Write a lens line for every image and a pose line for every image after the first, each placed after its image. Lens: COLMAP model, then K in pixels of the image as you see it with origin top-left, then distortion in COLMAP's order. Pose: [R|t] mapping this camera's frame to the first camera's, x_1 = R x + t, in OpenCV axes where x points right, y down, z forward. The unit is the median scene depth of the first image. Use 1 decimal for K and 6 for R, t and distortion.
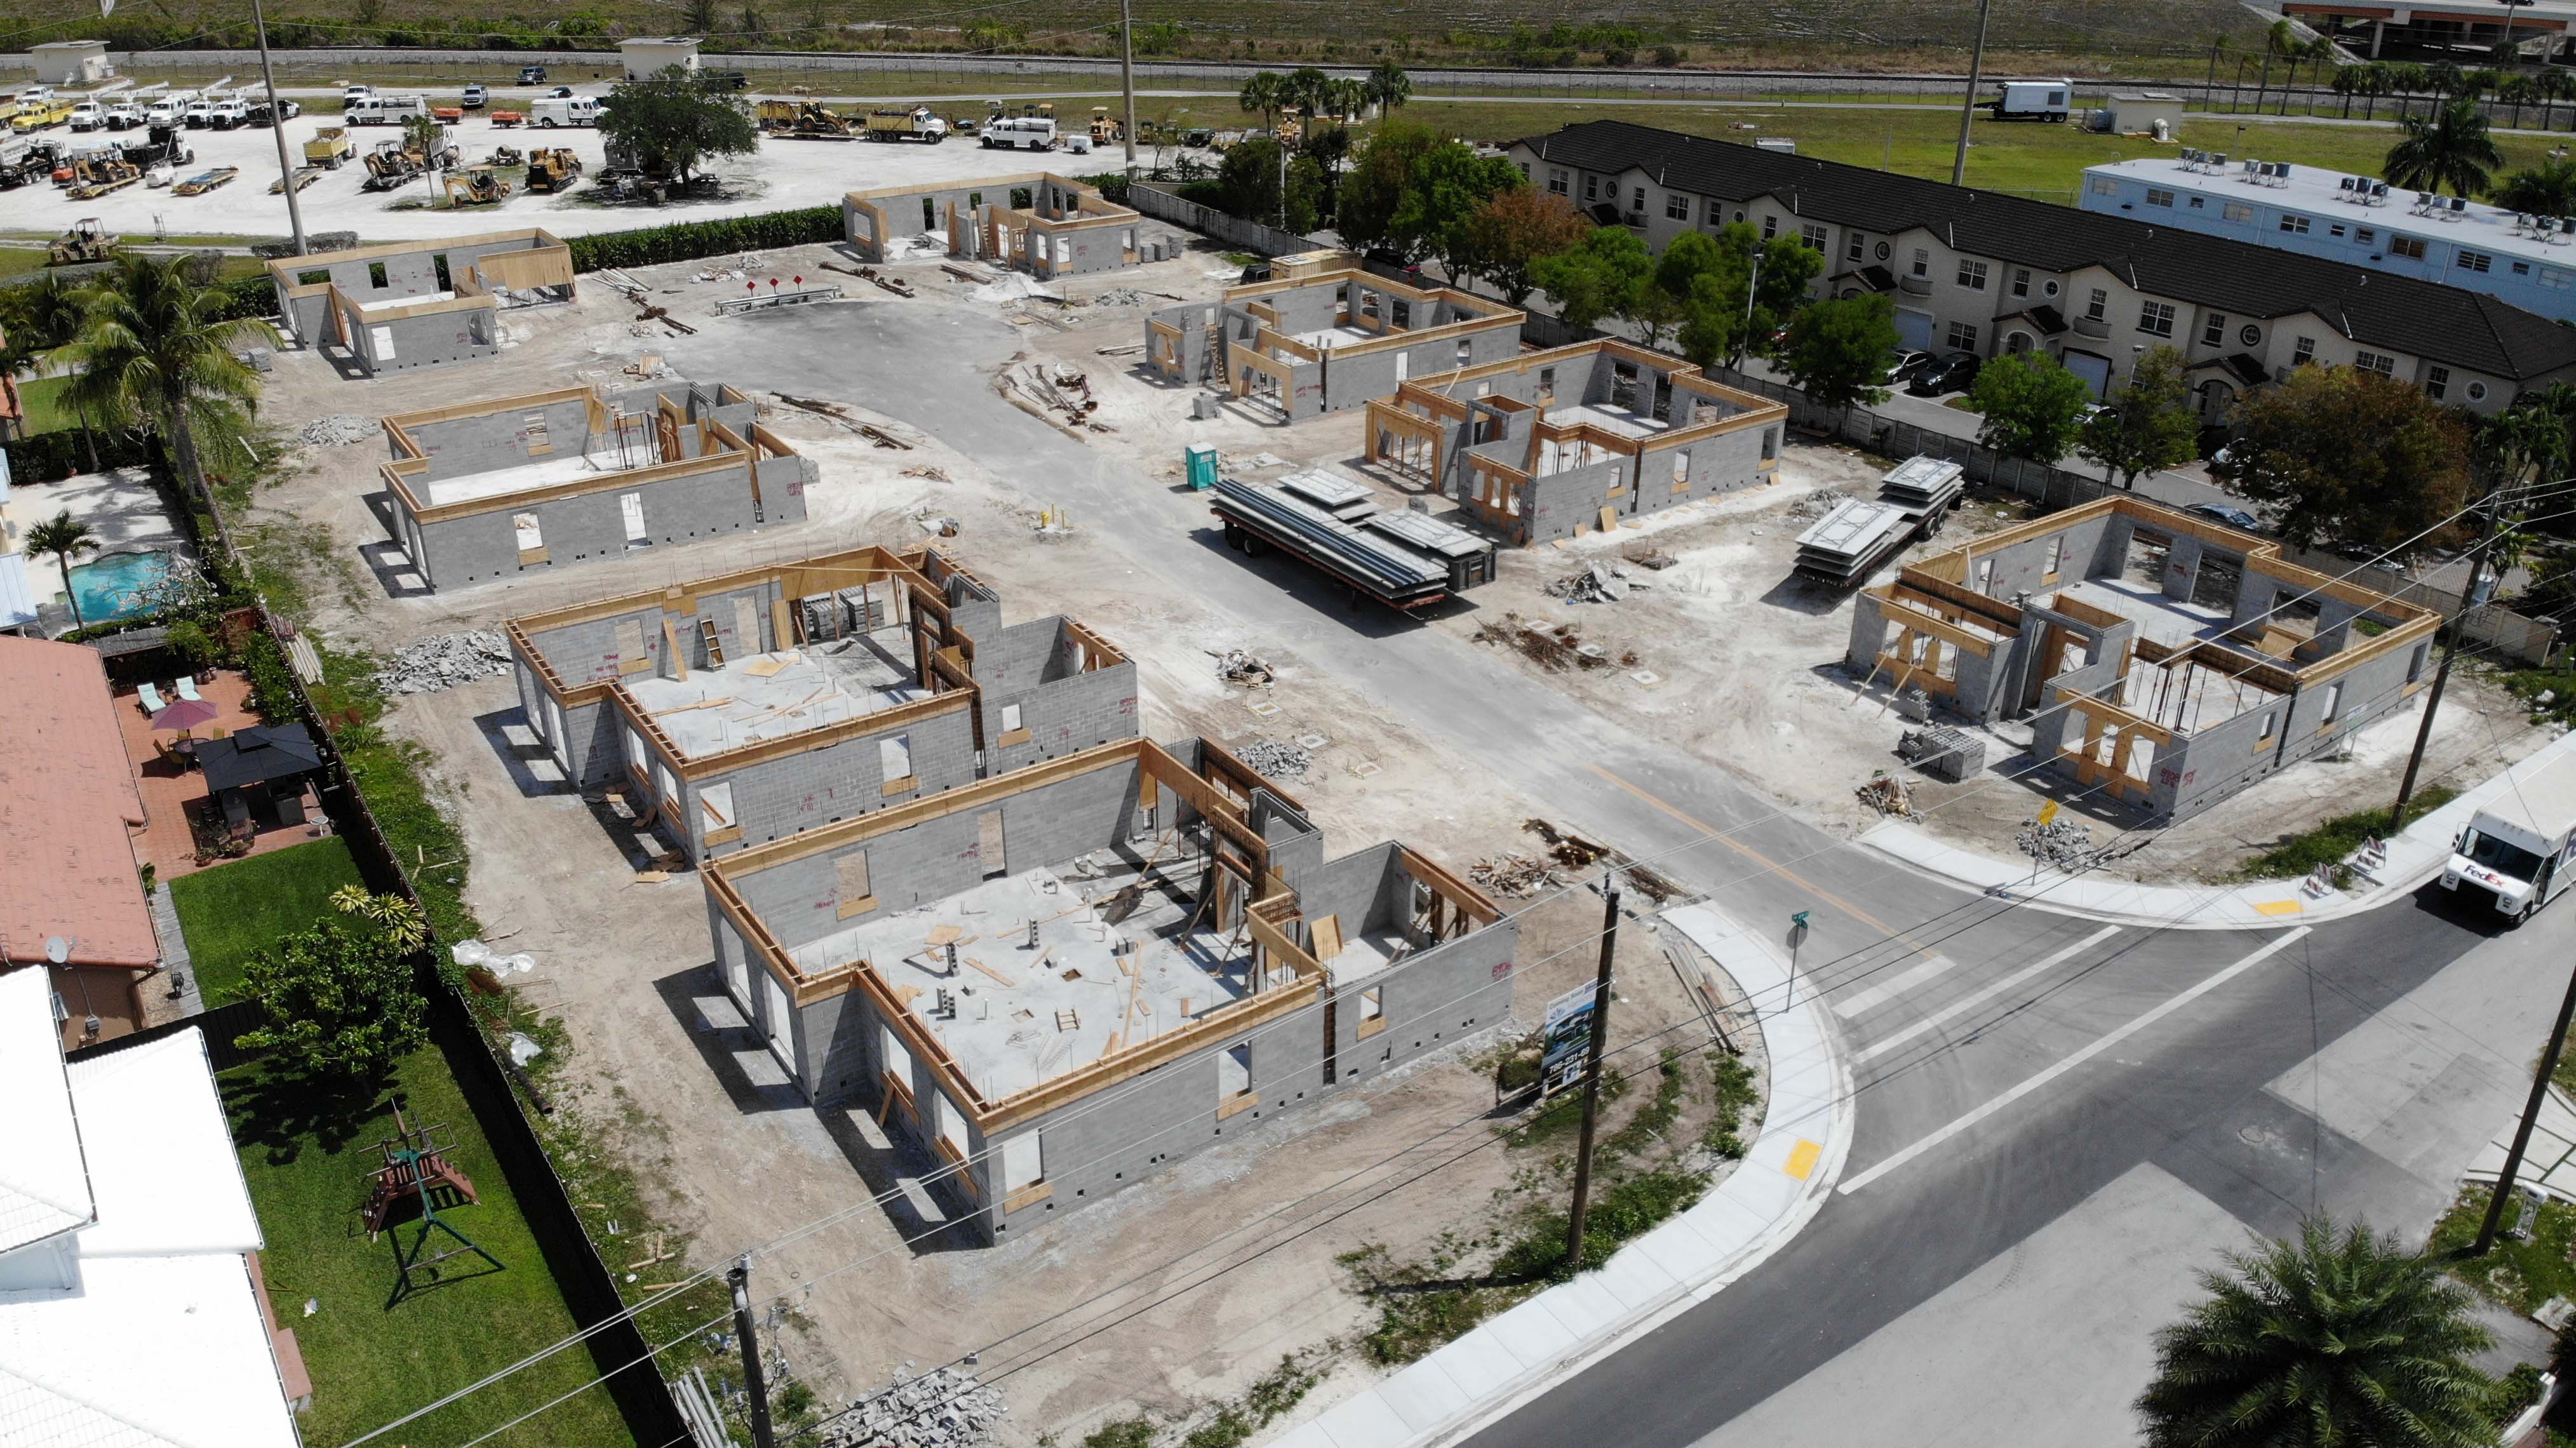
lens RADIAL K [[1880.9, 0, 1288.0], [0, 1880.9, 724.0], [0, 0, 1]] dist [0.112084, -0.221490]
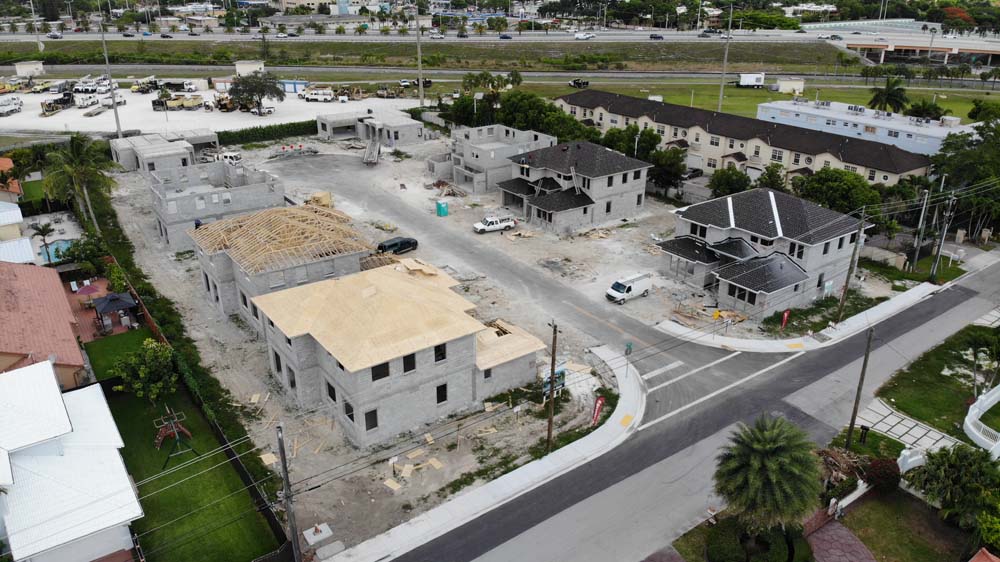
lens RADIAL K [[729.4, 0, 499.2], [0, 729.4, 279.7], [0, 0, 1]] dist [0.145221, -0.287942]
pose [[0.999900, -0.007881, 0.011753, 0.023876], [0.008525, 0.998409, -0.055742, 0.030099], [-0.011295, 0.055837, 0.998376, -0.090513]]
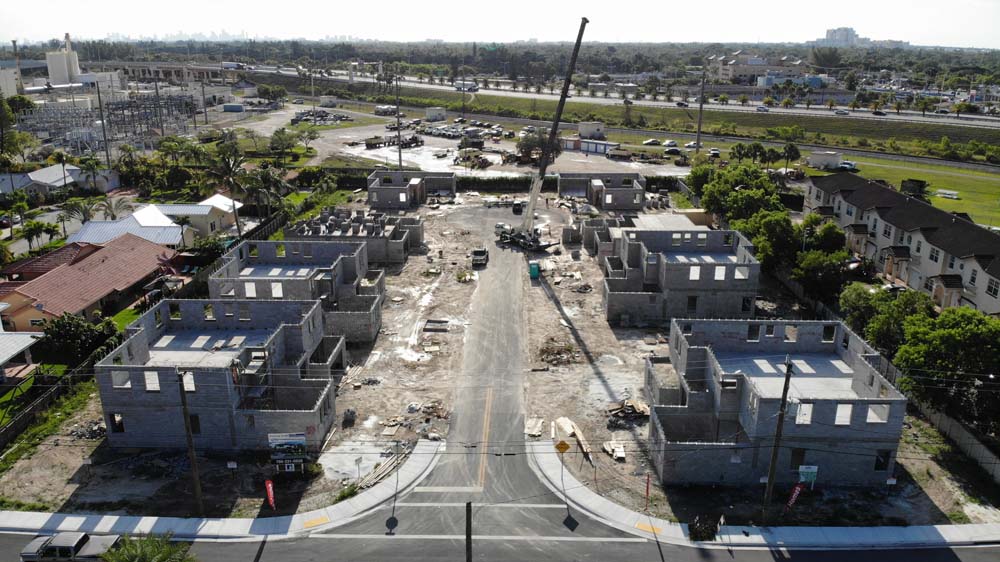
lens RADIAL K [[714.5, 0, 500.0], [0, 714.5, 281.0], [0, 0, 1]] dist [0.074637, -0.169909]
pose [[0.811899, 0.185385, -0.553582, 0.431705], [-0.260393, 0.963688, -0.059177, -0.041853], [0.522510, 0.192194, 0.830690, 0.115400]]
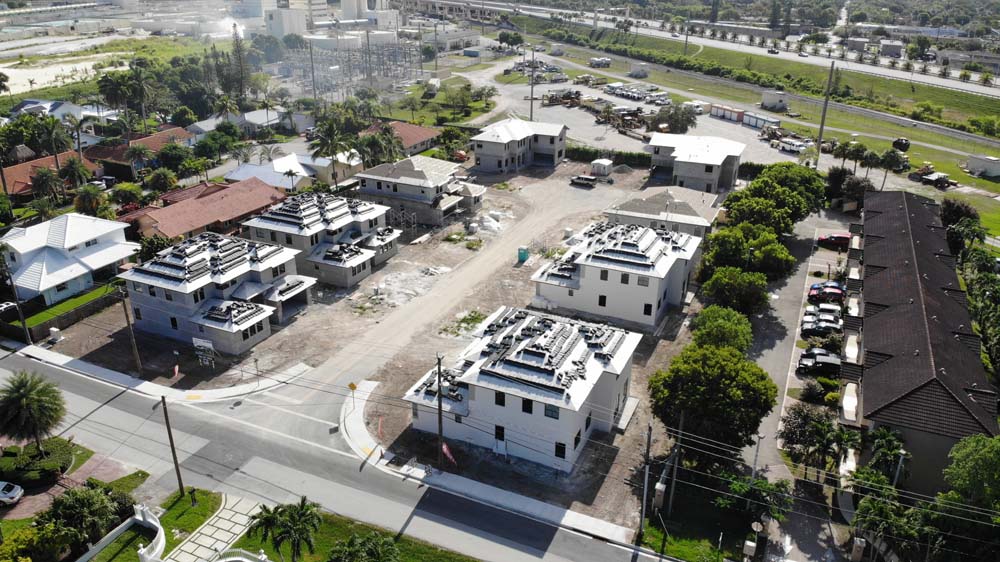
lens RADIAL K [[729.4, 0, 499.2], [0, 729.4, 279.7], [0, 0, 1]] dist [0.145221, -0.287942]
pose [[0.505990, 0.338815, -0.793208, 0.782921], [-0.381790, 0.912602, 0.146269, -0.208338], [0.773441, 0.228828, 0.591124, 0.228647]]
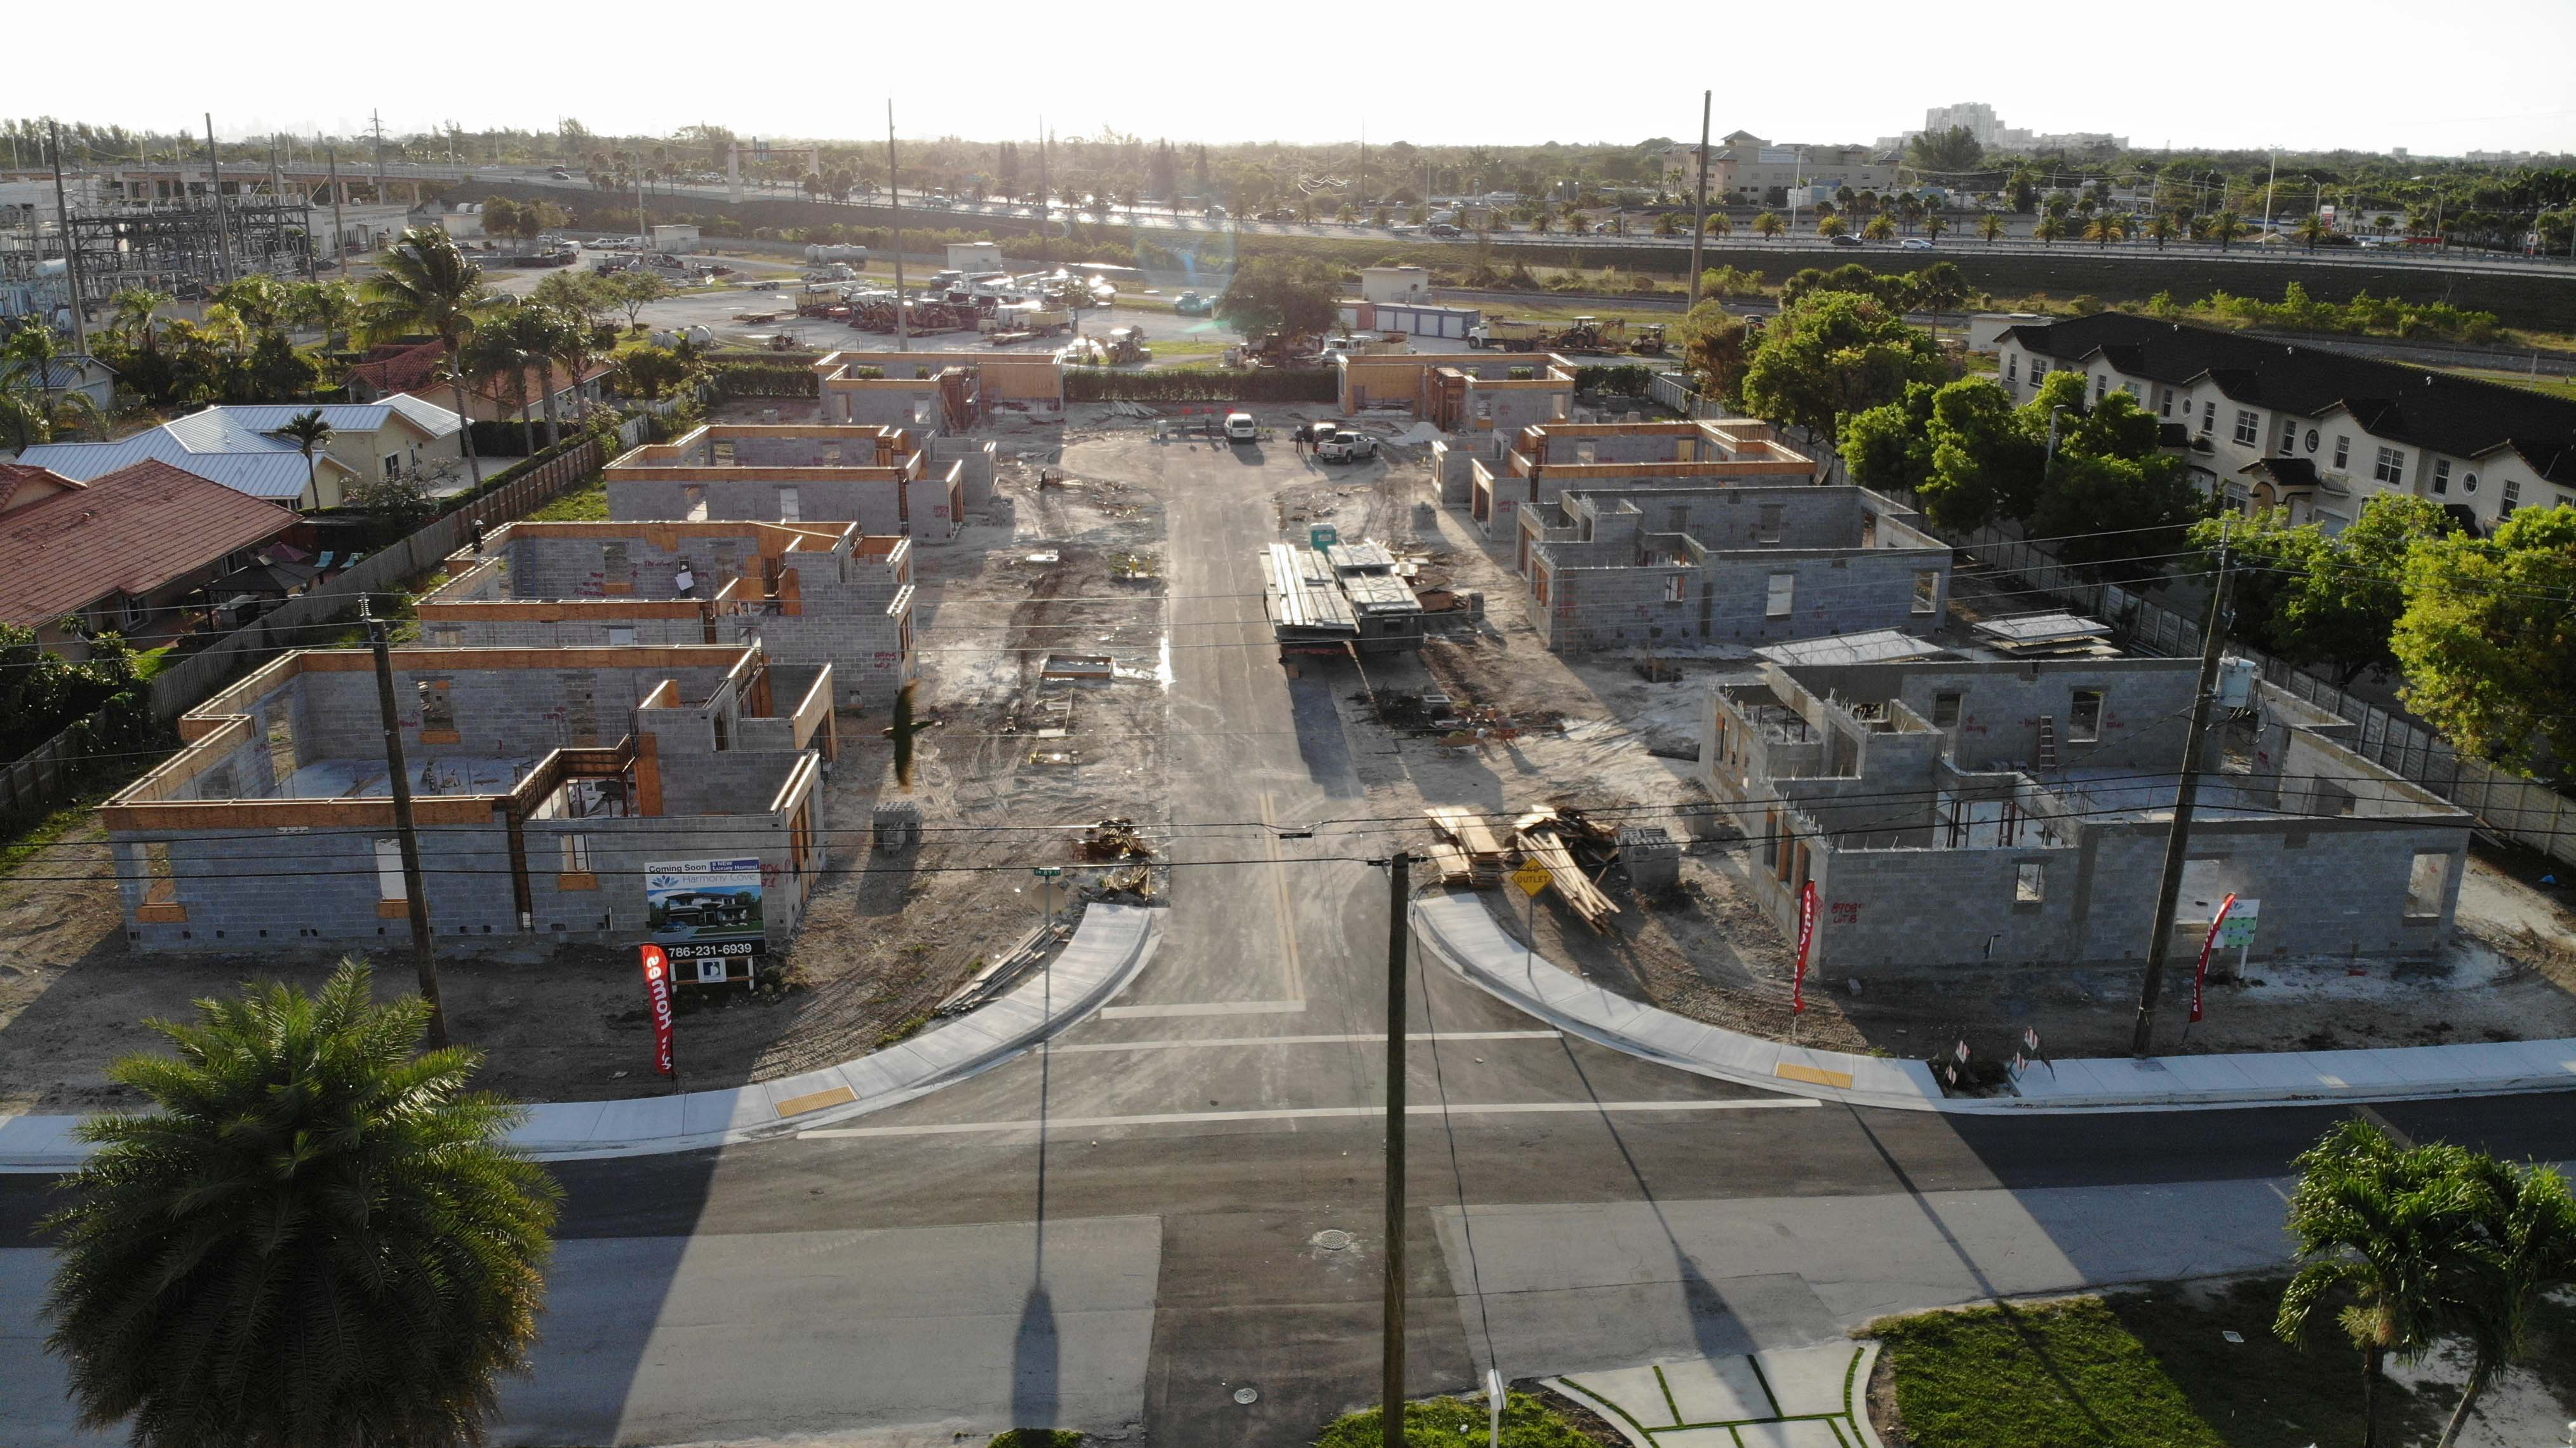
lens RADIAL K [[1848.0, 0, 1271.9], [0, 1848.0, 722.1], [0, 0, 1]] dist [0.108025, -0.243816]
pose [[0.858617, 0.148678, -0.490583, 0.371582], [-0.225221, 0.969113, -0.100480, 0.047413], [0.460491, 0.196764, 0.865582, 0.158221]]
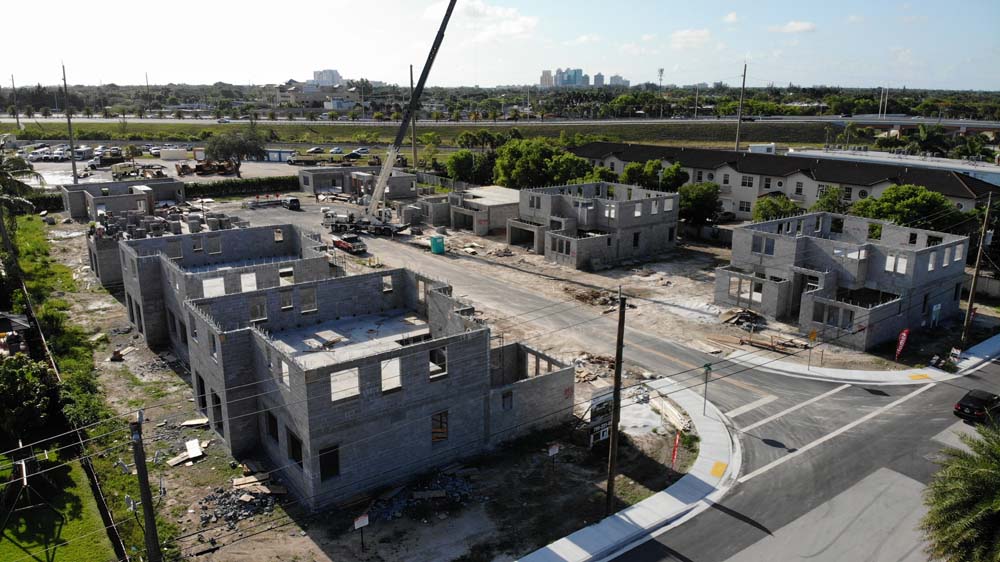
lens RADIAL K [[729.4, 0, 499.2], [0, 729.4, 279.7], [0, 0, 1]] dist [0.145221, -0.287942]
pose [[0.999648, -0.007371, 0.025497, 0.007897], [0.012350, 0.979508, -0.201027, 0.085053], [-0.023493, 0.201271, 0.979254, 0.085729]]
